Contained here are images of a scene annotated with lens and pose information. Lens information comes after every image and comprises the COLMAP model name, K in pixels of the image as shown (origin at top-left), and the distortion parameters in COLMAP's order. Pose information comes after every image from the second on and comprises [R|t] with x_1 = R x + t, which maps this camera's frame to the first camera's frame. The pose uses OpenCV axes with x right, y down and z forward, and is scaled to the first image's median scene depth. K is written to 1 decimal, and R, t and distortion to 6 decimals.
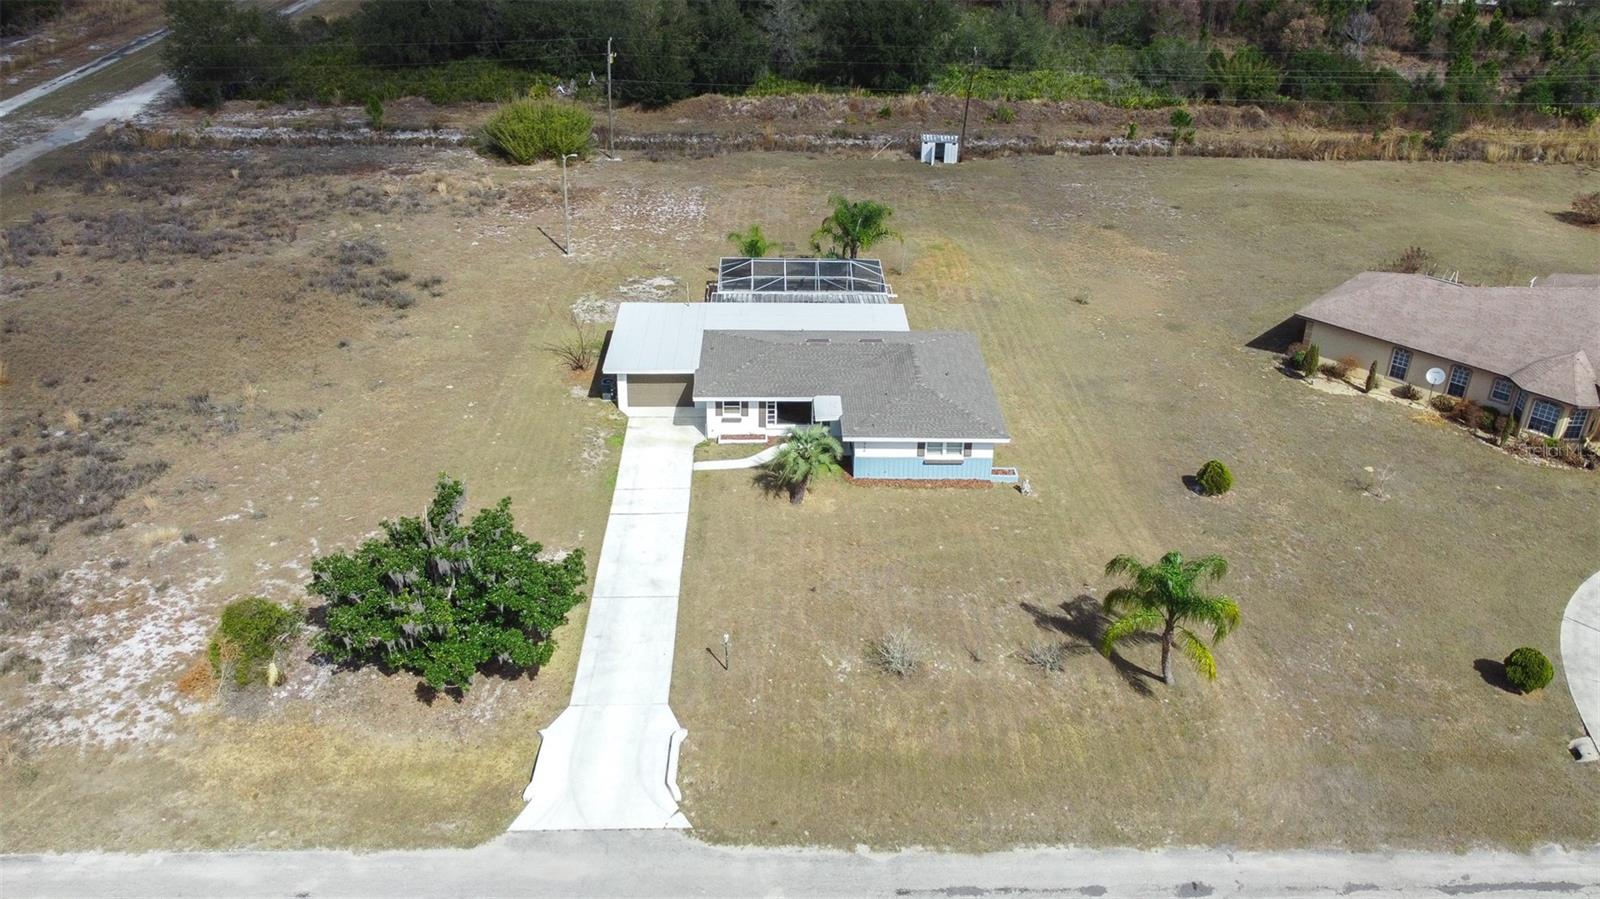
lens RADIAL K [[1293.9, 0, 826.8], [0, 1293.9, 446.6], [0, 0, 1]] dist [-0.004282, 0.000651]
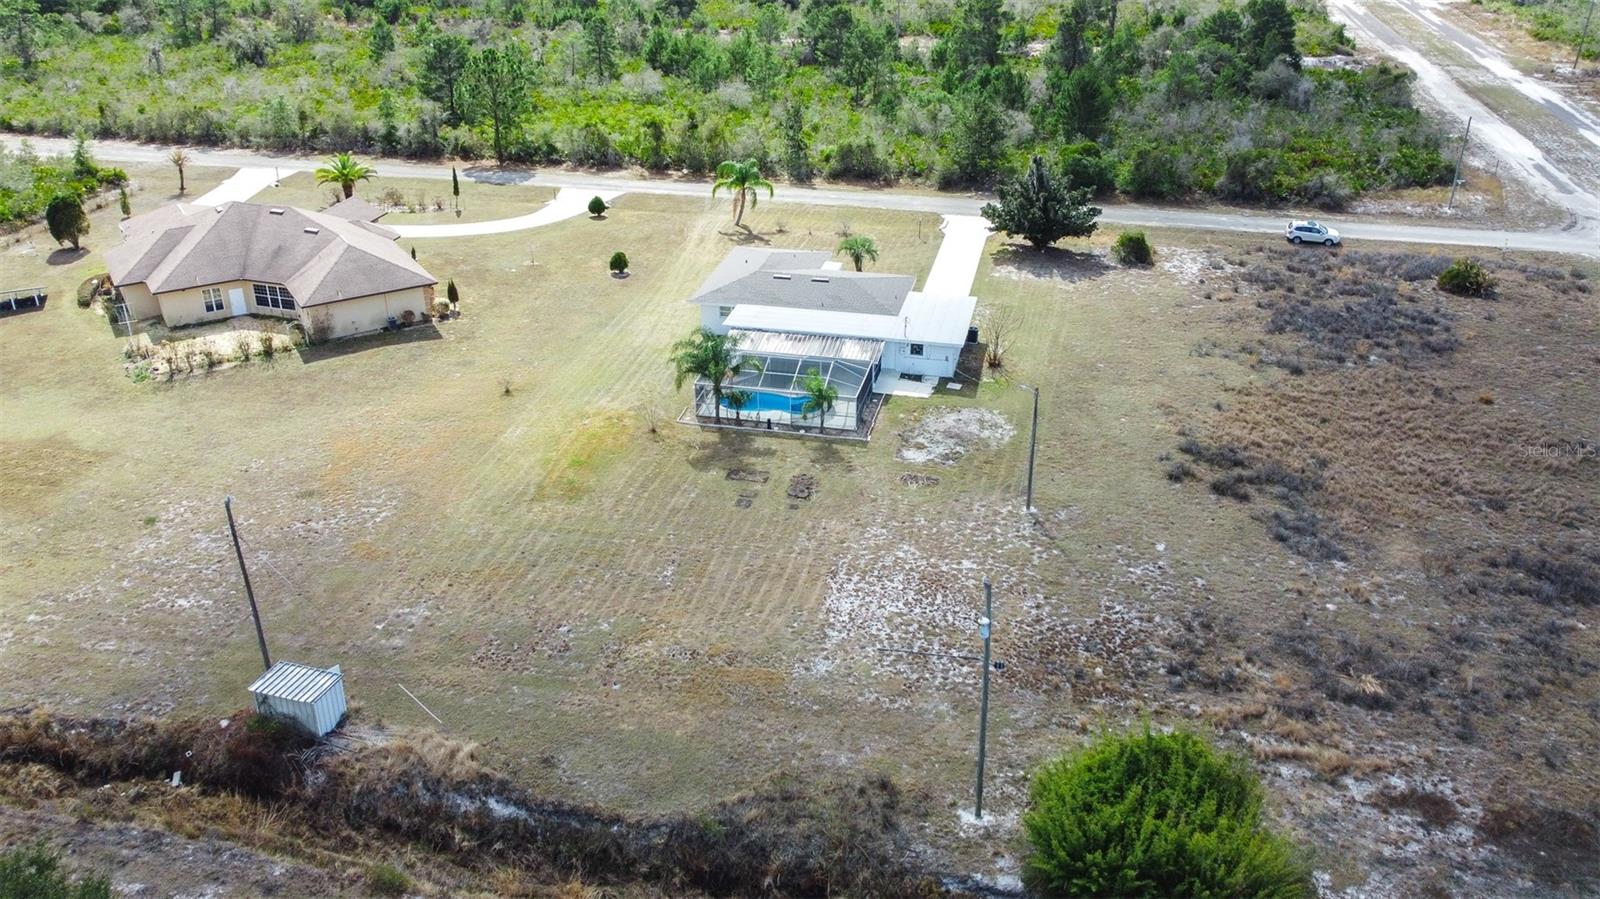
lens RADIAL K [[1274.4, 0, 800.2], [0, 1274.4, 419.1], [0, 0, 1]] dist [-0.007737, 0.006528]
pose [[-0.966652, -0.126513, 0.222663, -0.339676], [0.106892, 0.590780, 0.799721, -1.200891], [-0.232720, 0.796852, -0.557555, 2.094755]]
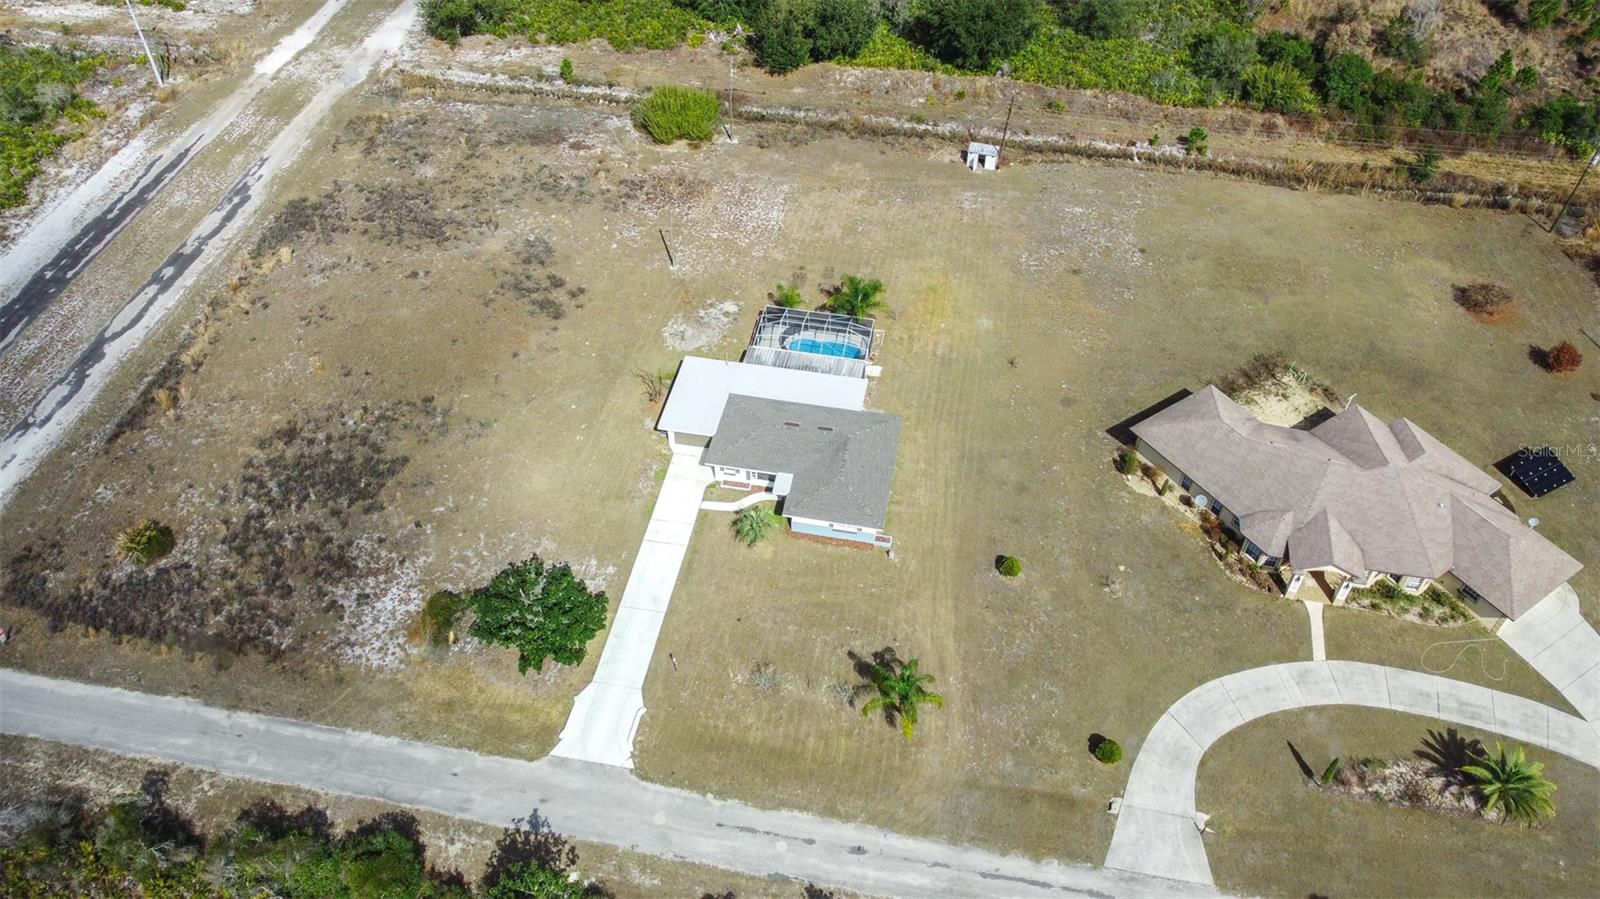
lens RADIAL K [[1215.7, 0, 800.0], [0, 1215.7, 449.5], [0, 0, 1]] dist [-0.005448, 0.001886]
pose [[0.975204, 0.147167, -0.165283, 0.280033], [-0.091313, 0.947890, 0.305232, -0.563137], [0.201590, -0.282571, 0.937825, -0.434923]]
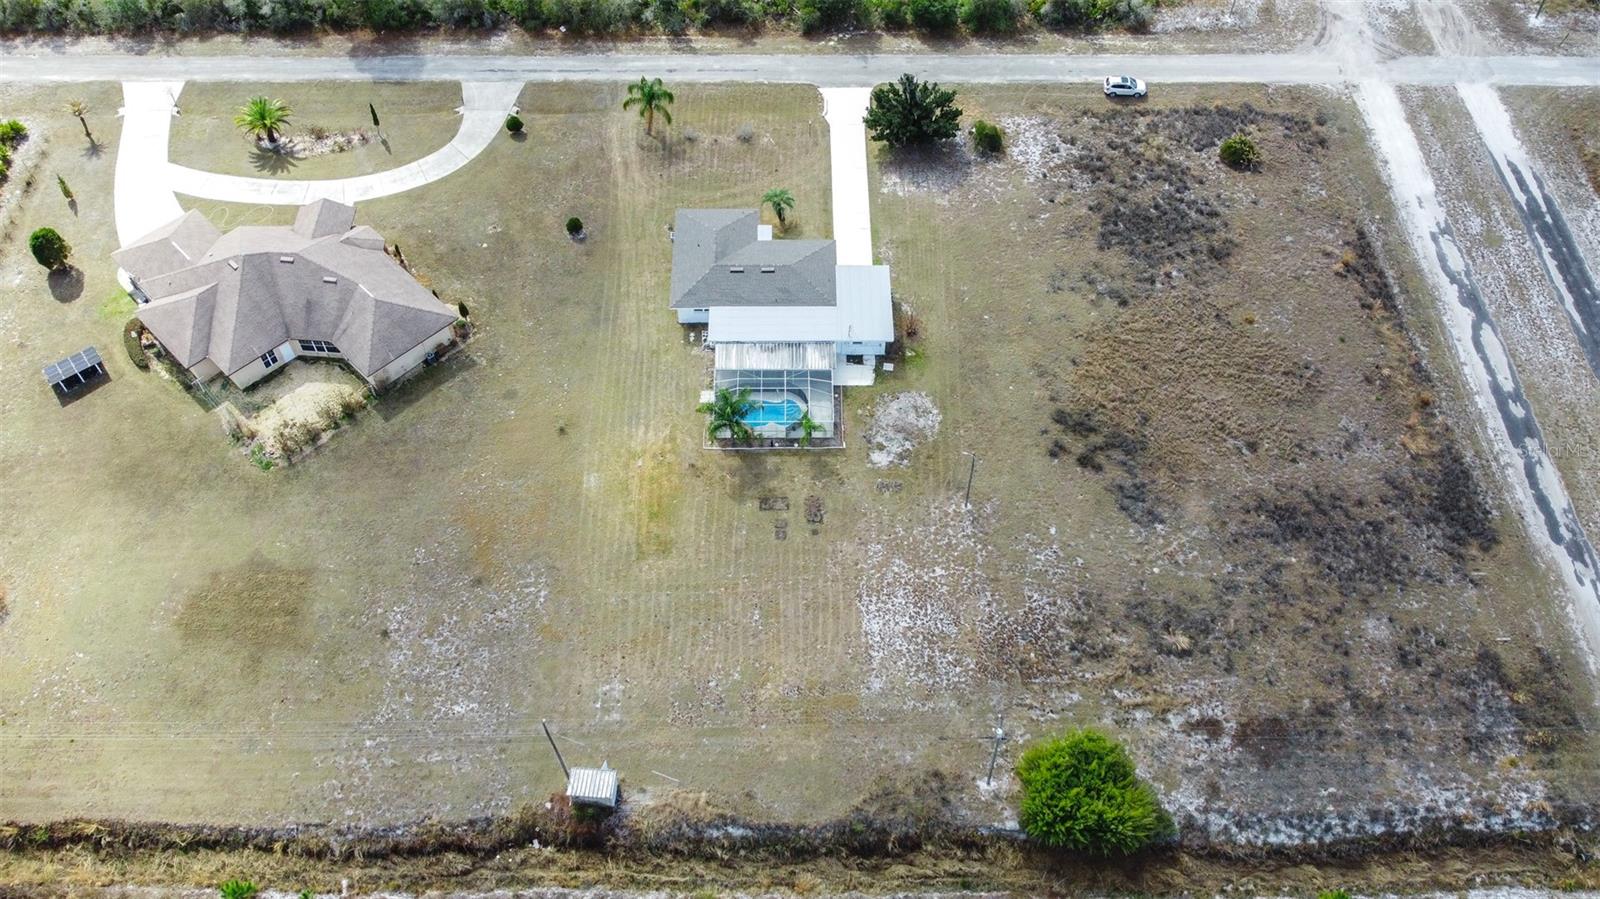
lens RADIAL K [[1289.3, 0, 801.3], [0, 1289.3, 467.2], [0, 0, 1]] dist [-0.000936, -0.006072]
pose [[-0.999337, -0.036355, -0.002200, -0.063565], [-0.006844, 0.128121, 0.991735, -1.964240], [-0.035773, 0.991092, -0.128285, 1.655297]]
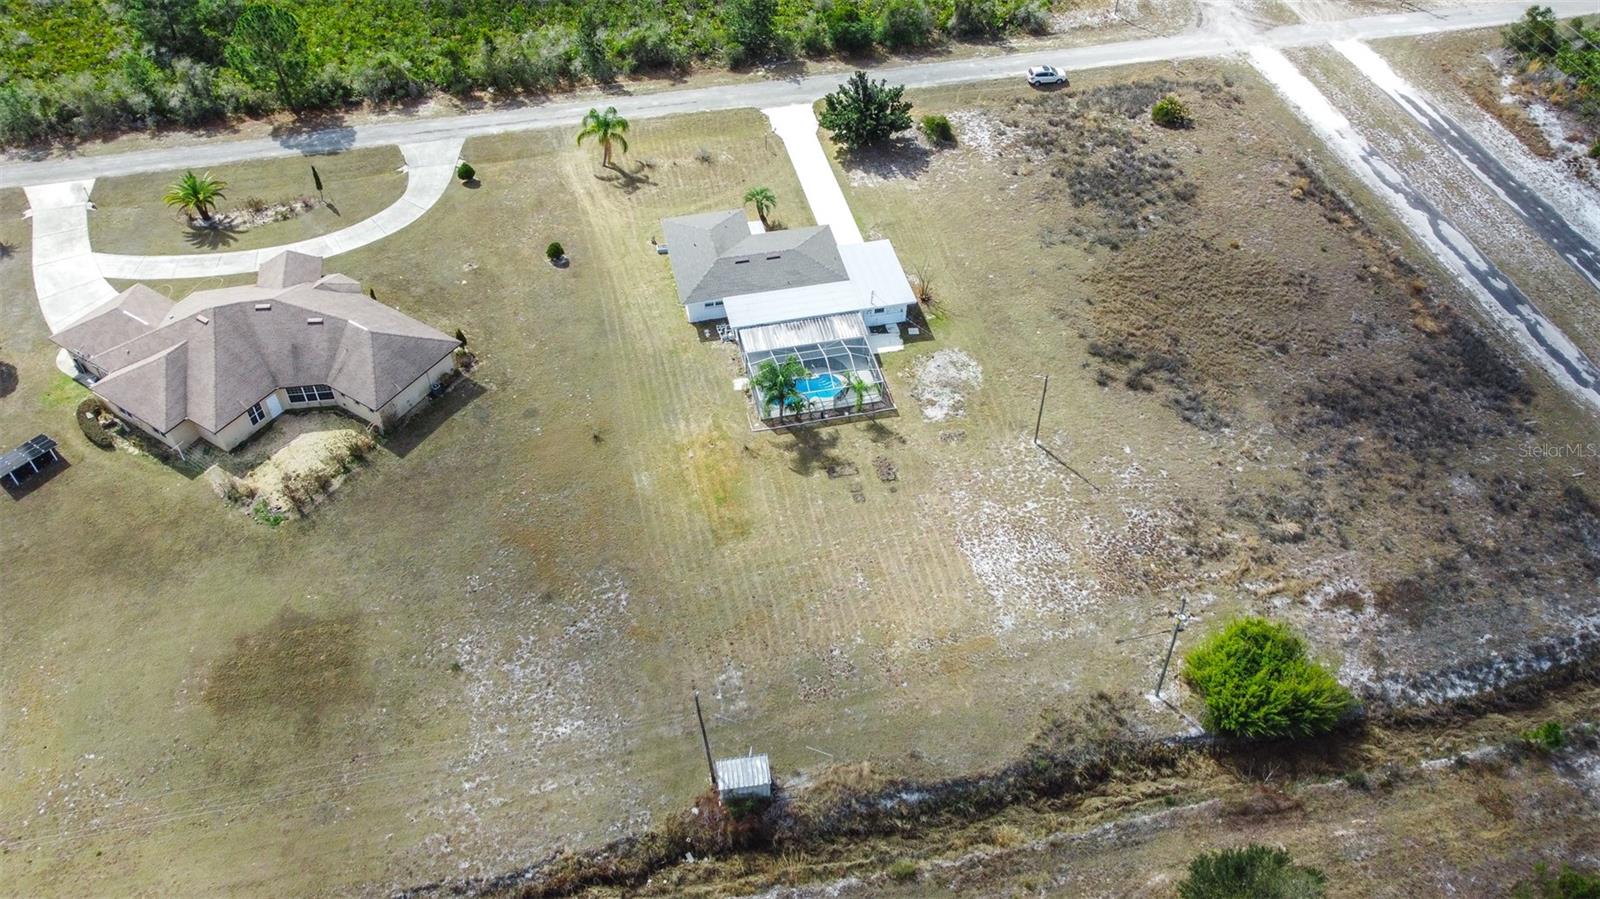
lens RADIAL K [[1214.8, 0, 801.1], [0, 1214.8, 443.9], [0, 0, 1]] dist [-0.004272, 0.000165]
pose [[-0.981780, 0.116920, -0.149790, 0.249912], [-0.112541, 0.277381, 0.954146, -1.711572], [0.153107, 0.953619, -0.259169, 1.845040]]
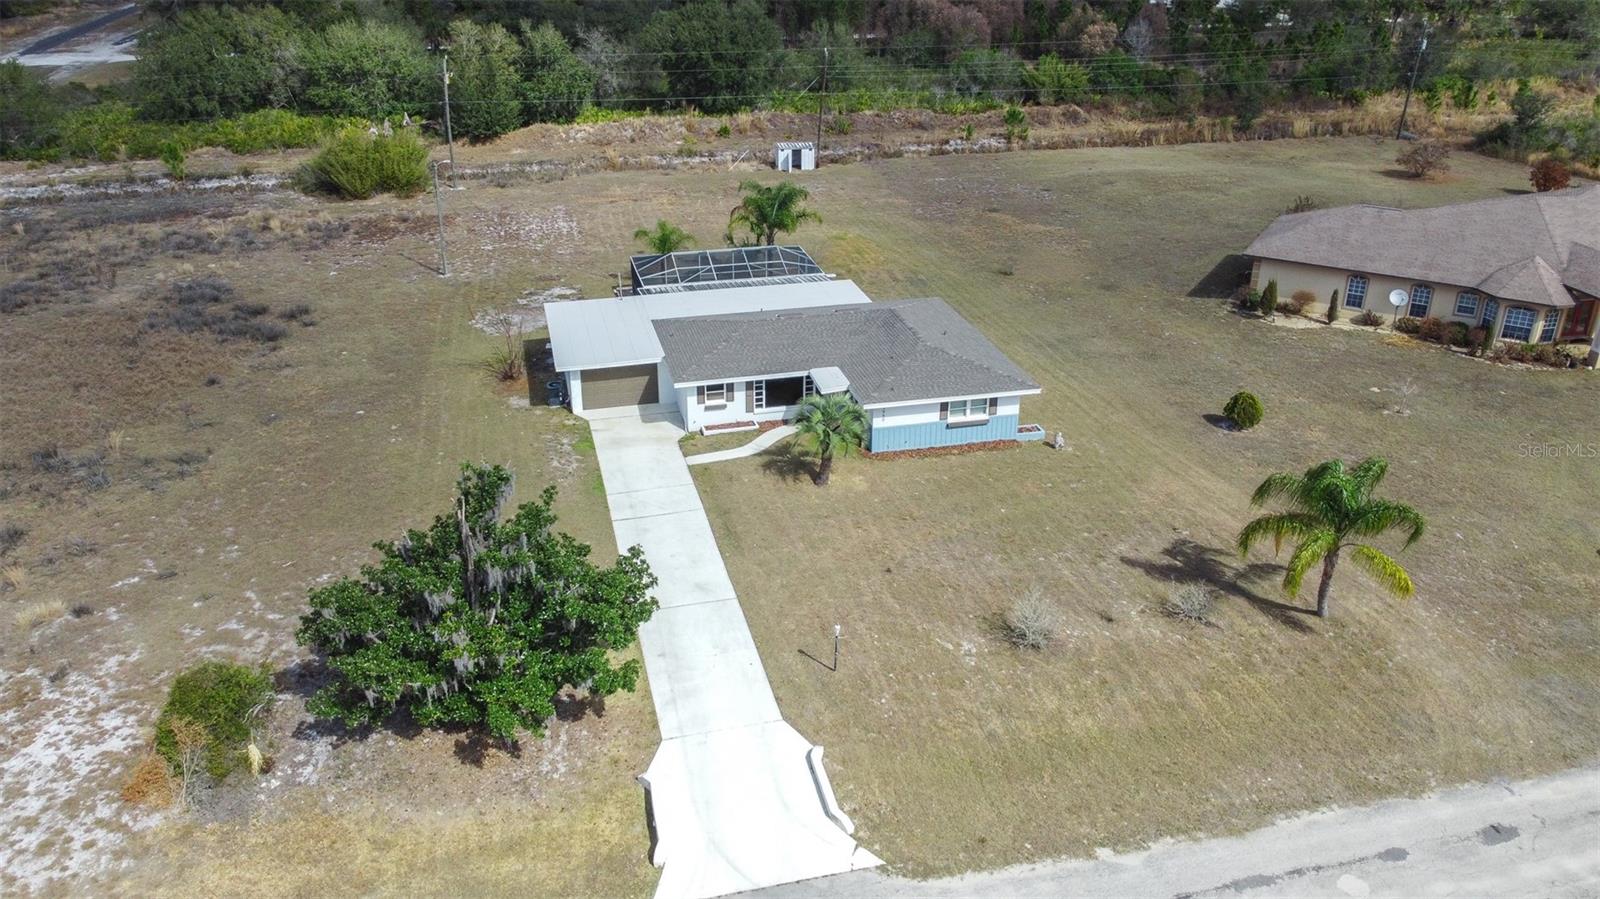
lens RADIAL K [[1214.8, 0, 801.1], [0, 1214.8, 443.9], [0, 0, 1]] dist [-0.004272, 0.000165]
pose [[0.977943, -0.106964, 0.179406, -0.180062], [0.116378, 0.992284, -0.042769, 0.049416], [-0.173447, 0.062704, 0.982845, 0.195421]]
